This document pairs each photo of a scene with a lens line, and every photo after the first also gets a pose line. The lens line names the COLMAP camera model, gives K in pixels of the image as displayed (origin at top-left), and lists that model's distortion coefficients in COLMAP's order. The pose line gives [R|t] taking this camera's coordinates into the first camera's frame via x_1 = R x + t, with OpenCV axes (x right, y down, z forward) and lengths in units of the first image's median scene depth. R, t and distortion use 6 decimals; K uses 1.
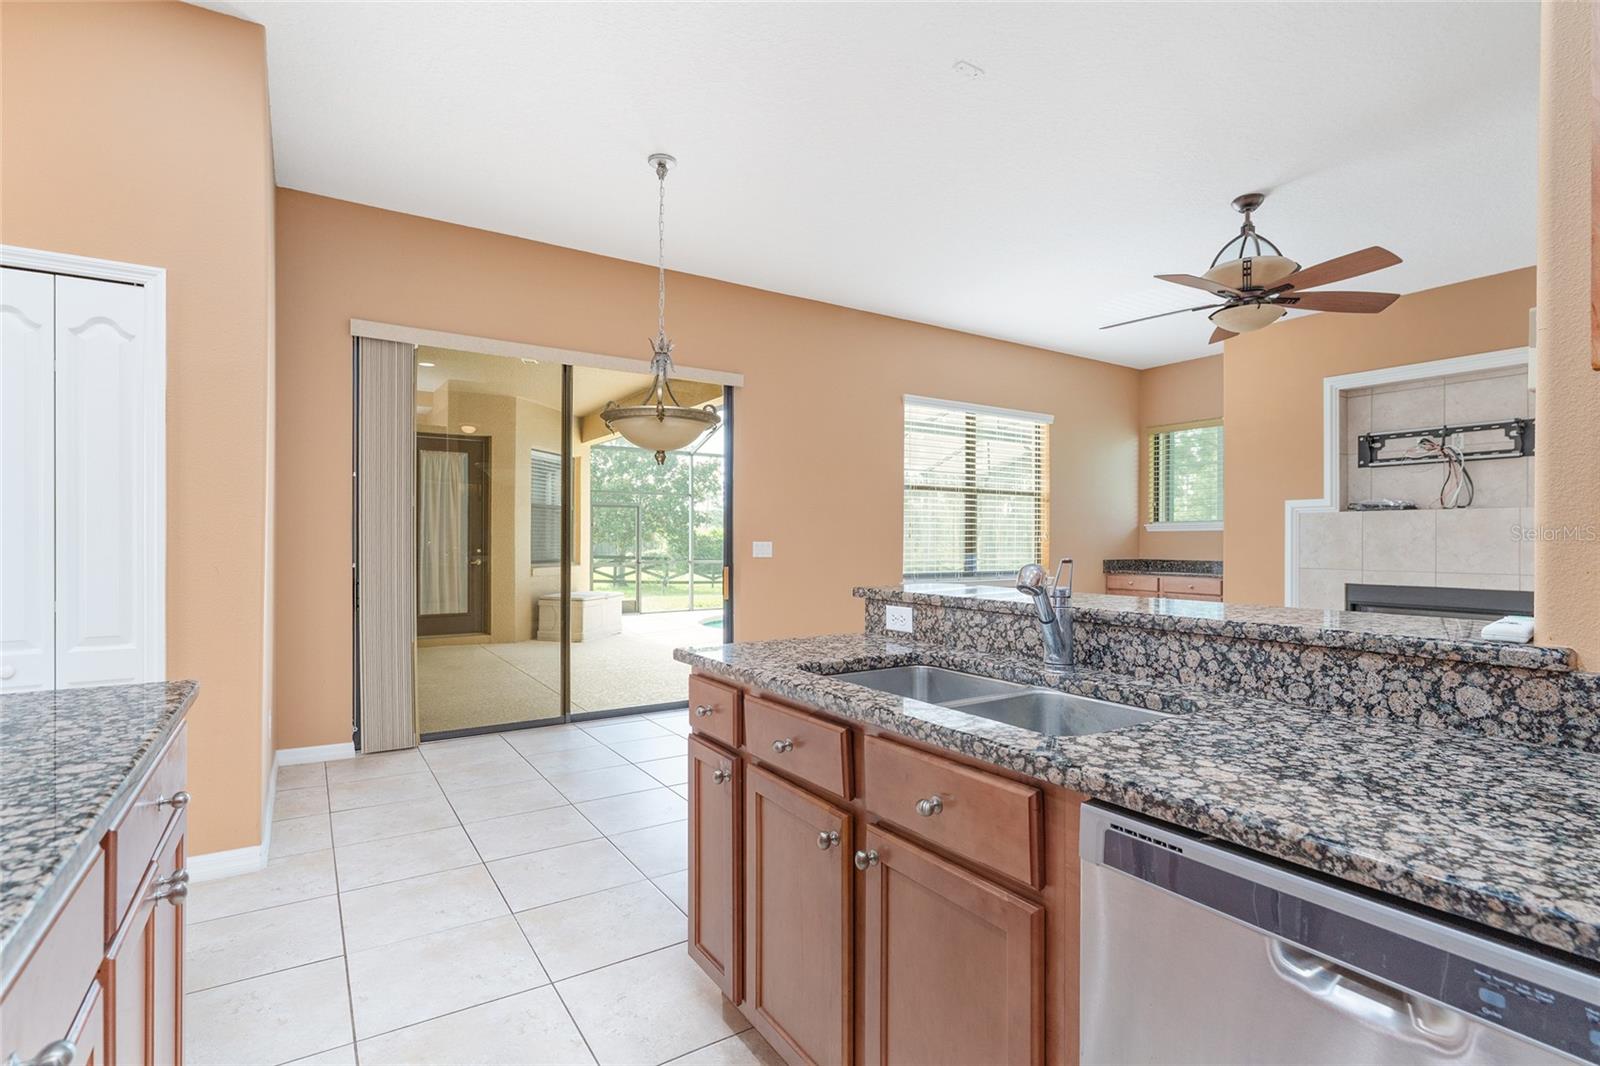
lens RADIAL K [[773.6, 0, 800.0], [0, 773.6, 533.0], [0, 0, 1]] dist [-0.000442, -0.000116]
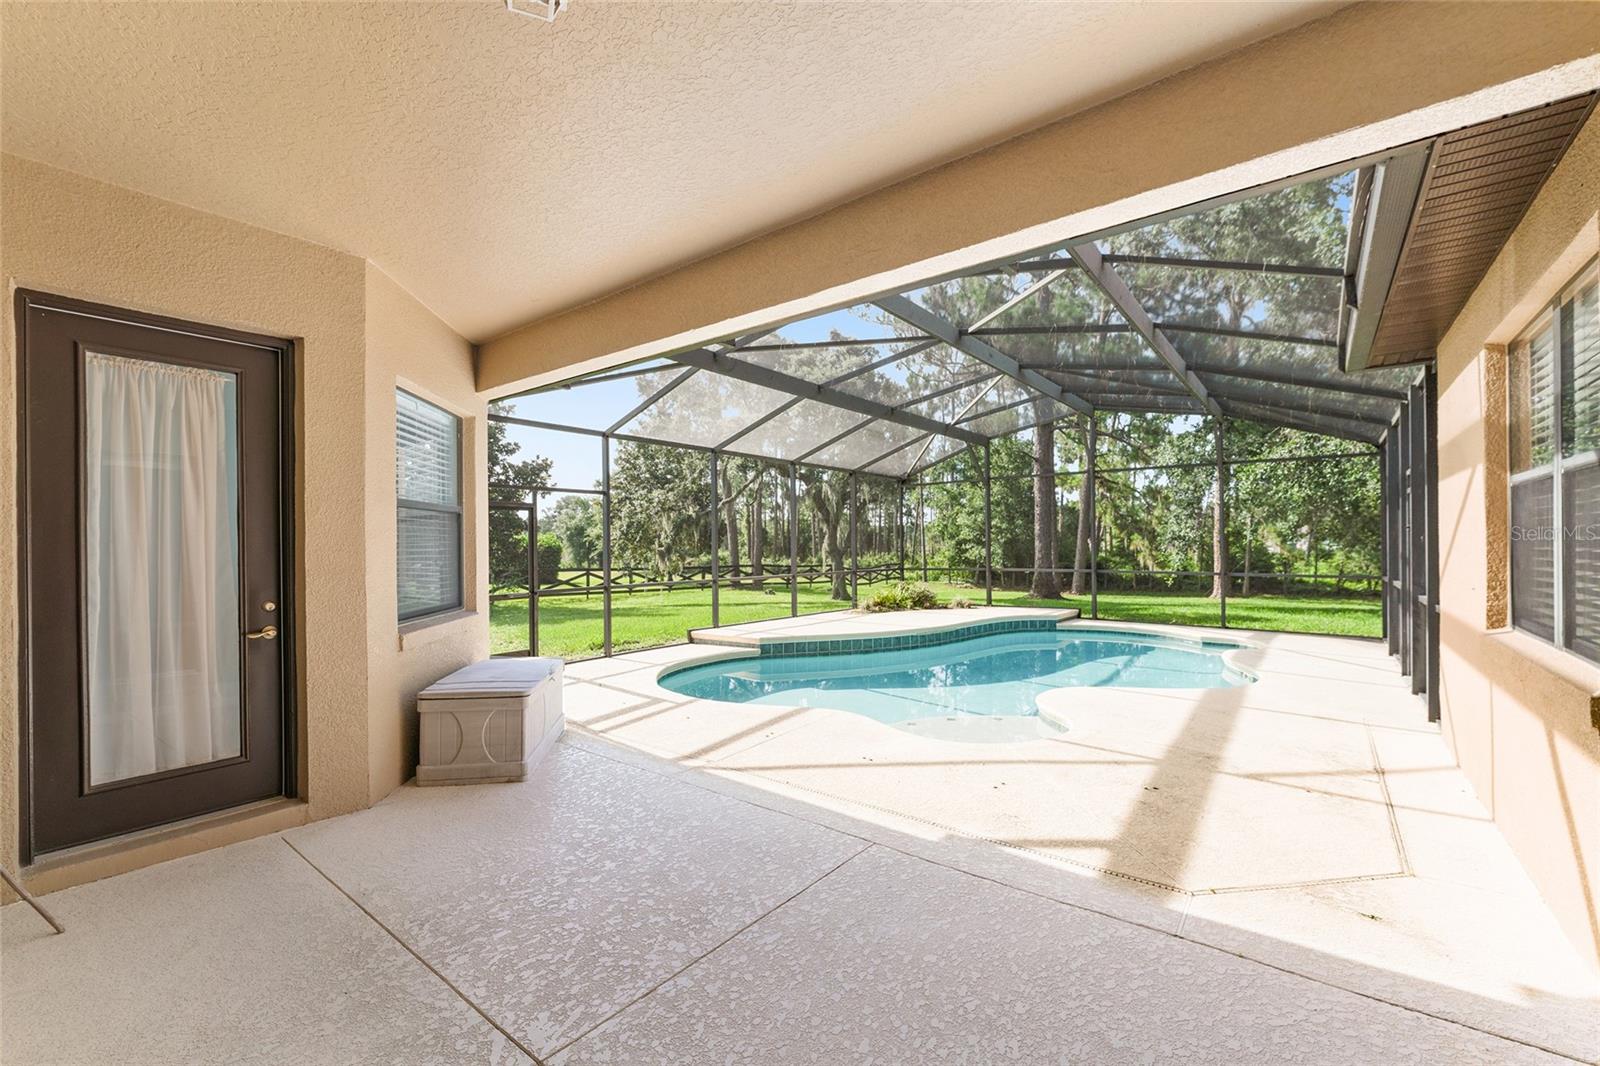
lens RADIAL K [[656.4, 0, 800.0], [0, 656.4, 533.0], [0, 0, 1]] dist [0.000266, 0.000058]
pose [[0.945792, -0.014384, 0.324454, -0.280534], [0.013597, 0.999897, 0.004693, -0.018957], [-0.324488, -0.000027, 0.945890, 0.617264]]
